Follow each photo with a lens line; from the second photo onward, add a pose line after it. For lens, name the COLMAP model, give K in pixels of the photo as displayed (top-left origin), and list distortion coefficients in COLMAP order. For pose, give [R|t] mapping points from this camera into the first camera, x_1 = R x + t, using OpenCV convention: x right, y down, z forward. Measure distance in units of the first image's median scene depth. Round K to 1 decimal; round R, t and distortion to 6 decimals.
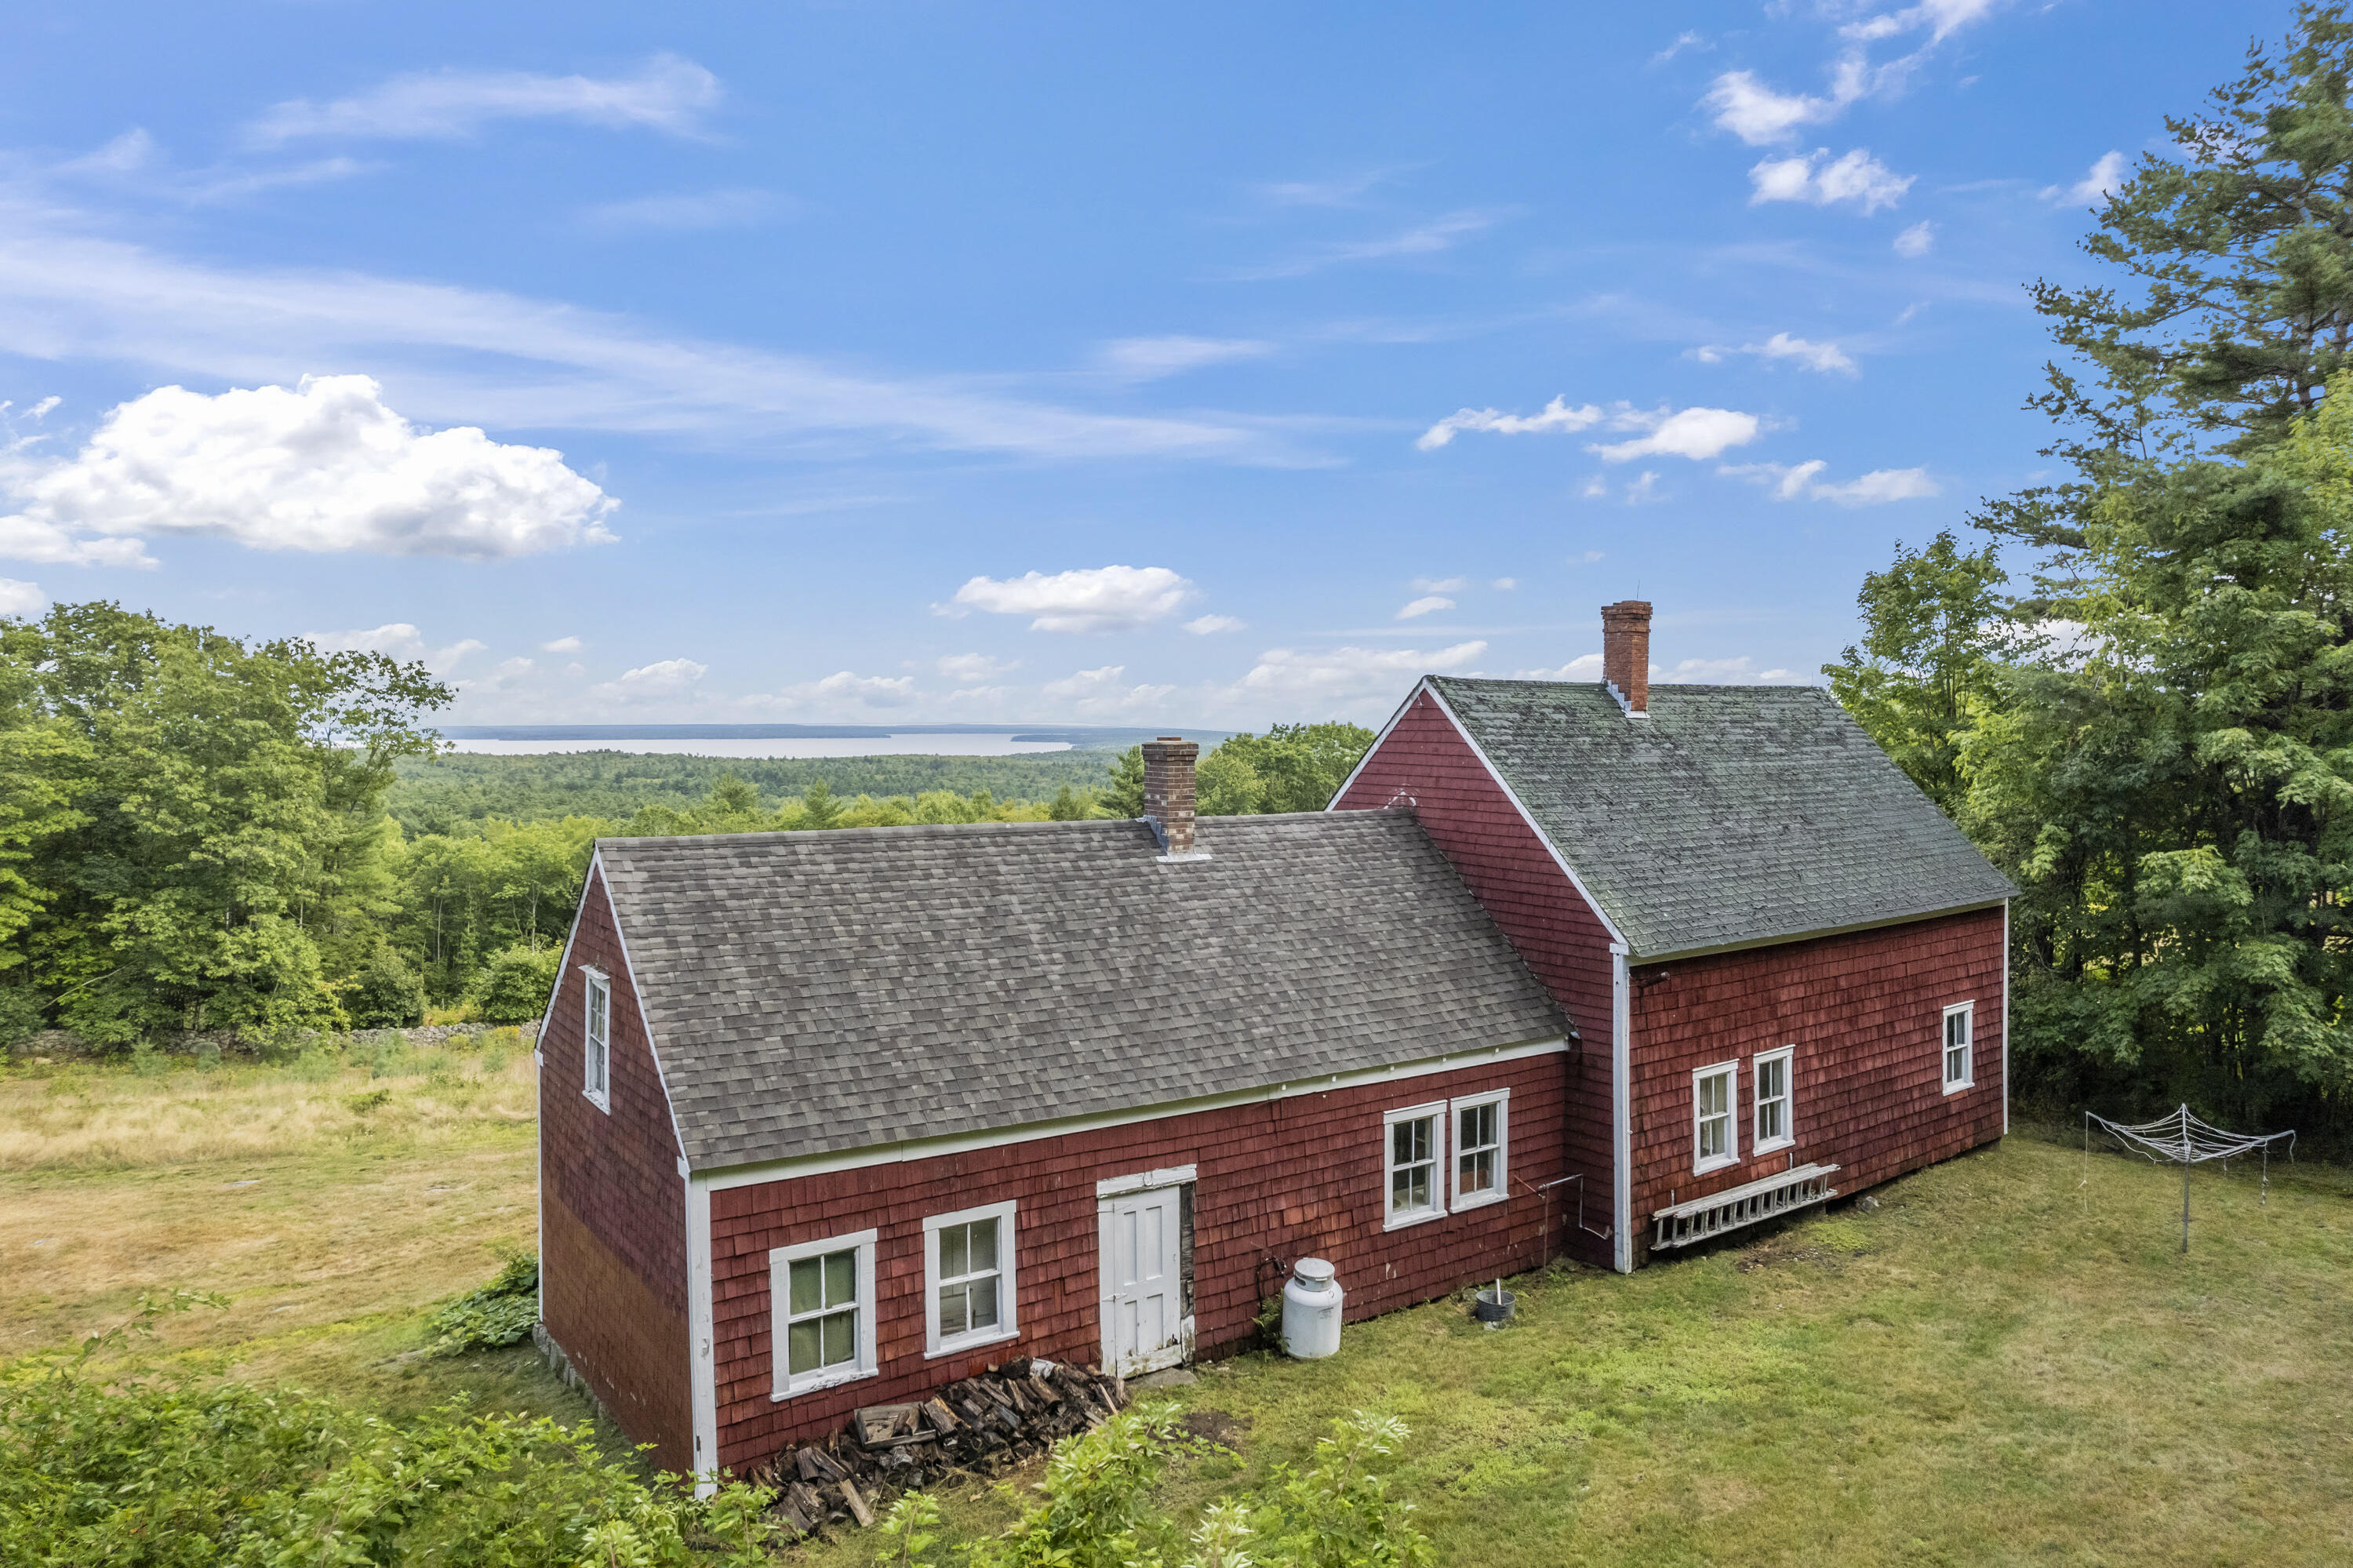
lens RADIAL K [[1461.0, 0, 1161.0], [0, 1461.0, 768.1], [0, 0, 1]] dist [-0.031776, 0.024524]
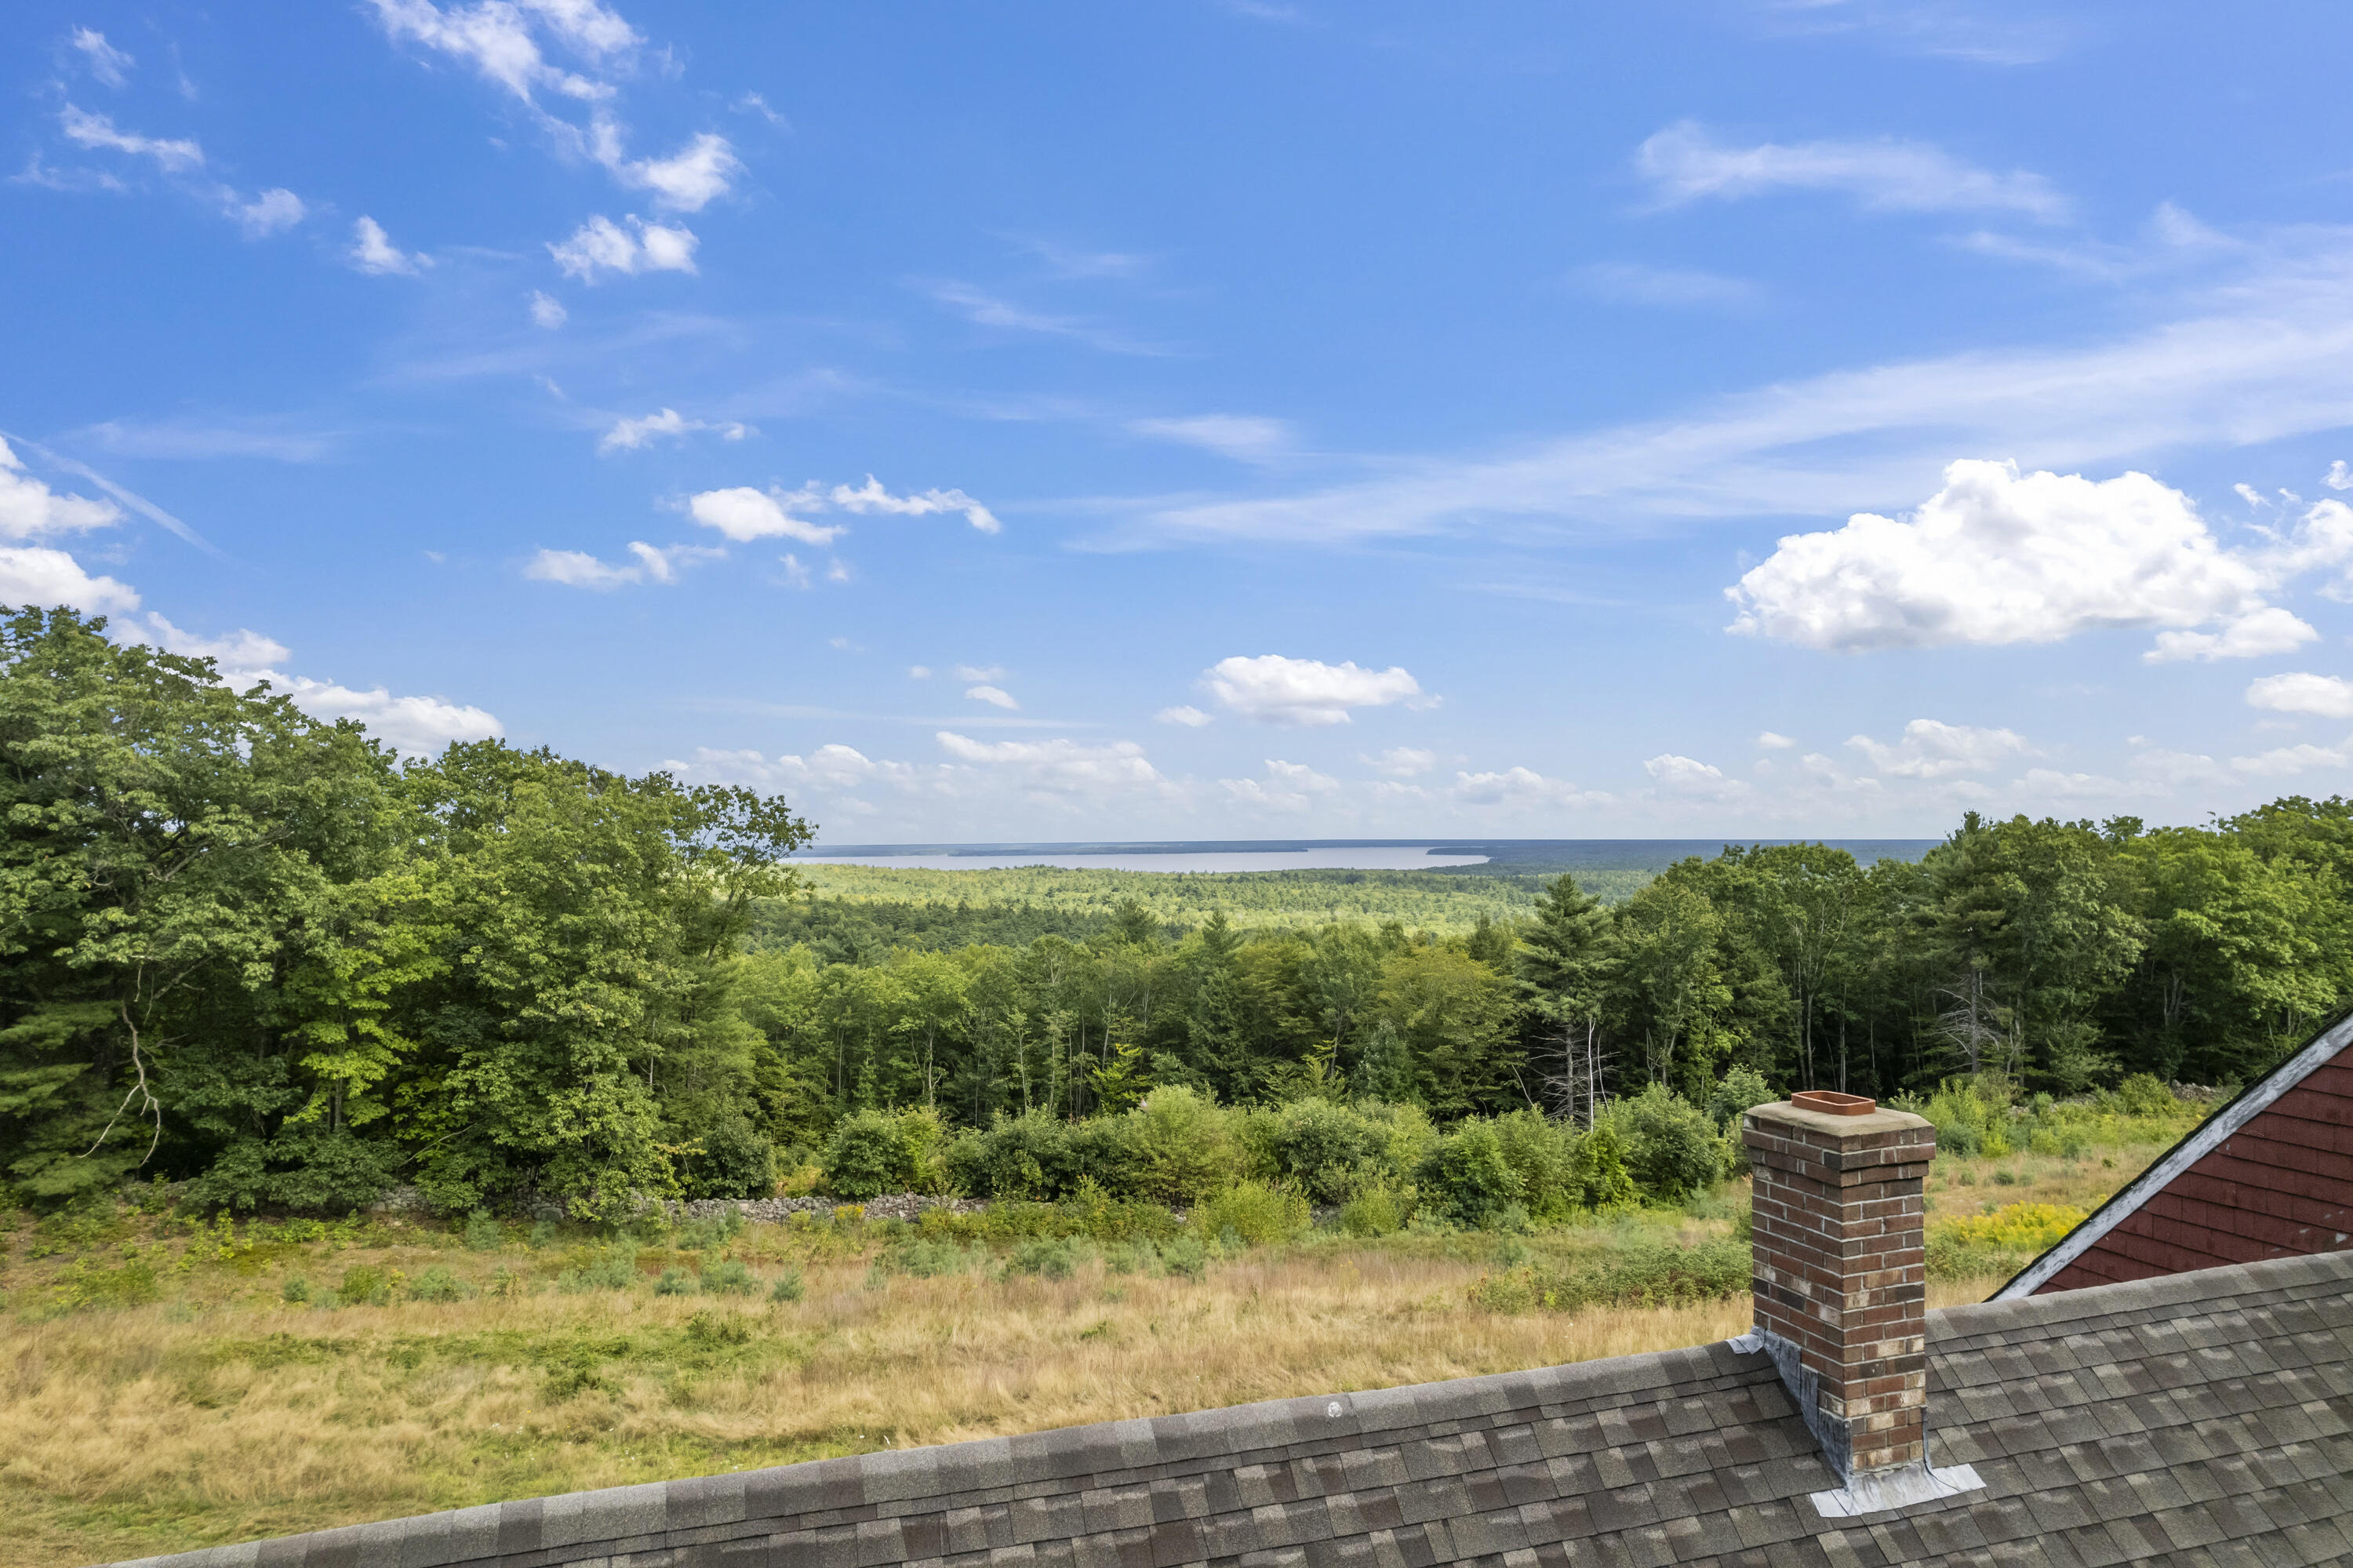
lens RADIAL K [[1461.0, 0, 1171.7], [0, 1461.0, 770.1], [0, 0, 1]] dist [-0.031776, 0.024524]
pose [[0.962357, -0.020308, -0.271029, -0.015348], [-0.000612, 0.997040, -0.076882, -0.022572], [0.271788, 0.074154, 0.959496, 0.207582]]
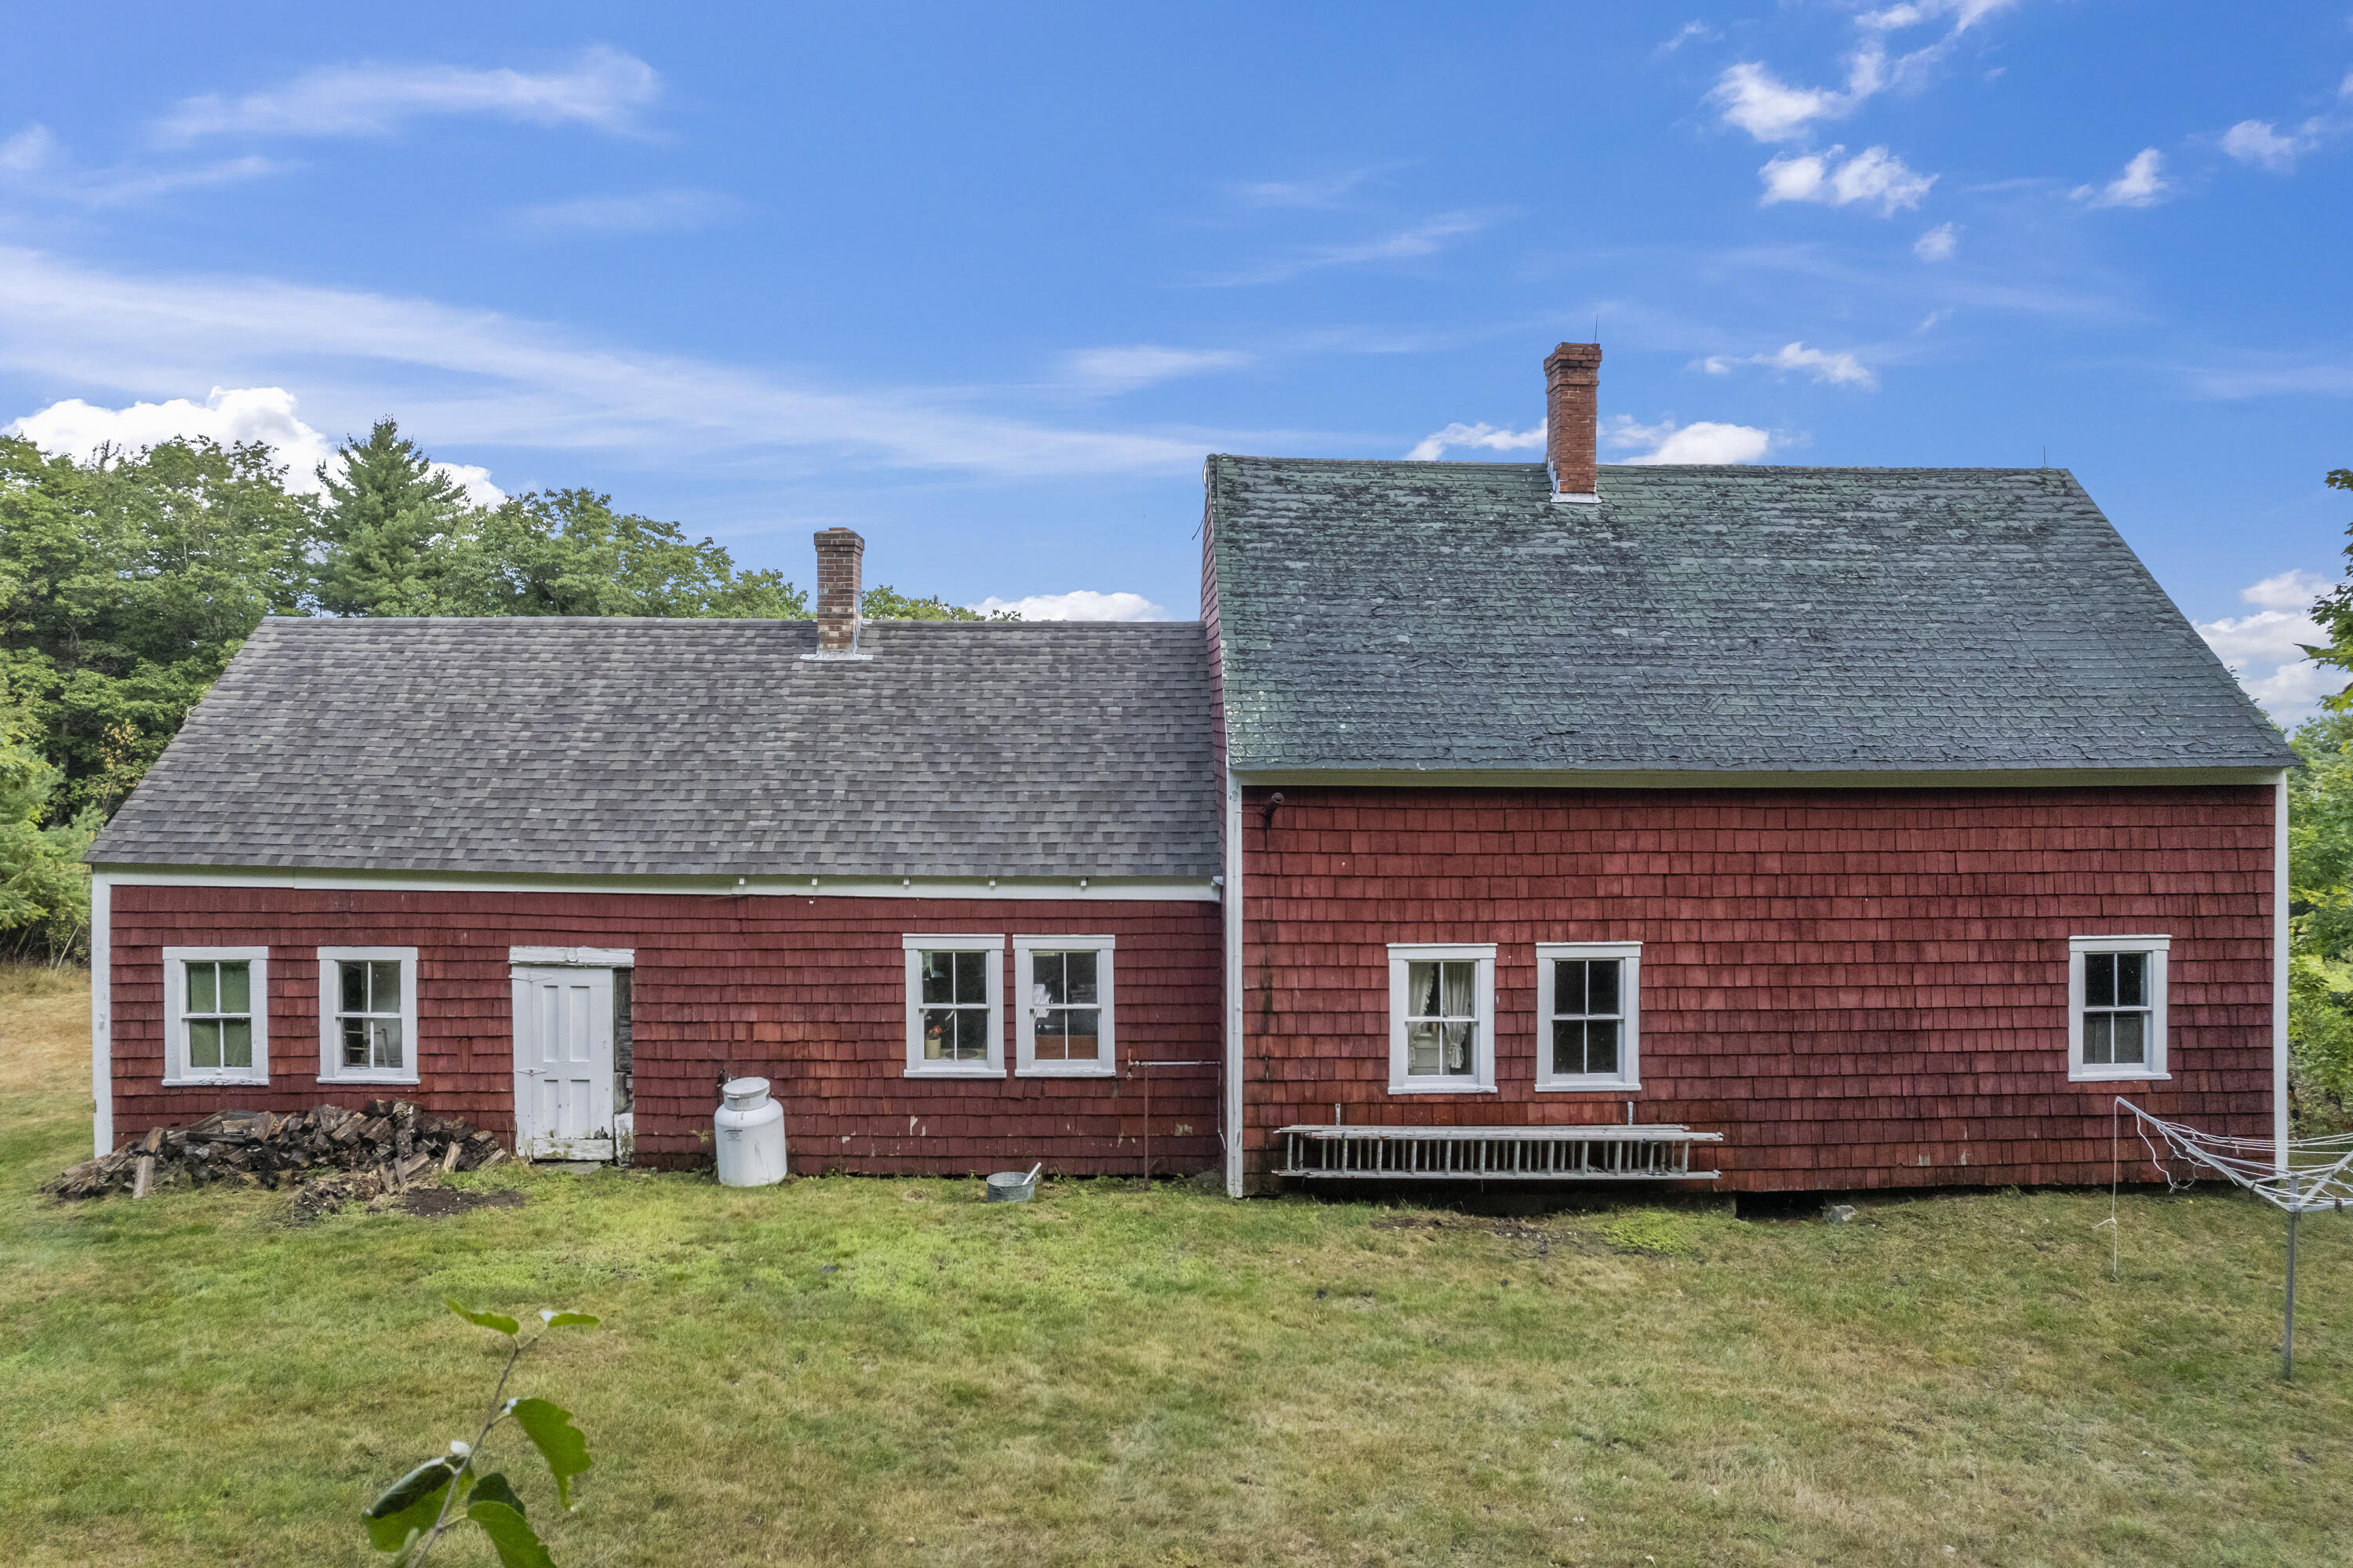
lens RADIAL K [[1461.0, 0, 1195.0], [0, 1461.0, 740.9], [0, 0, 1]] dist [-0.031776, 0.024524]
pose [[0.834717, 0.006407, -0.550642, 0.229365], [-0.018504, 0.999694, -0.016418, 0.040388], [0.550368, 0.023894, 0.834580, 0.115006]]
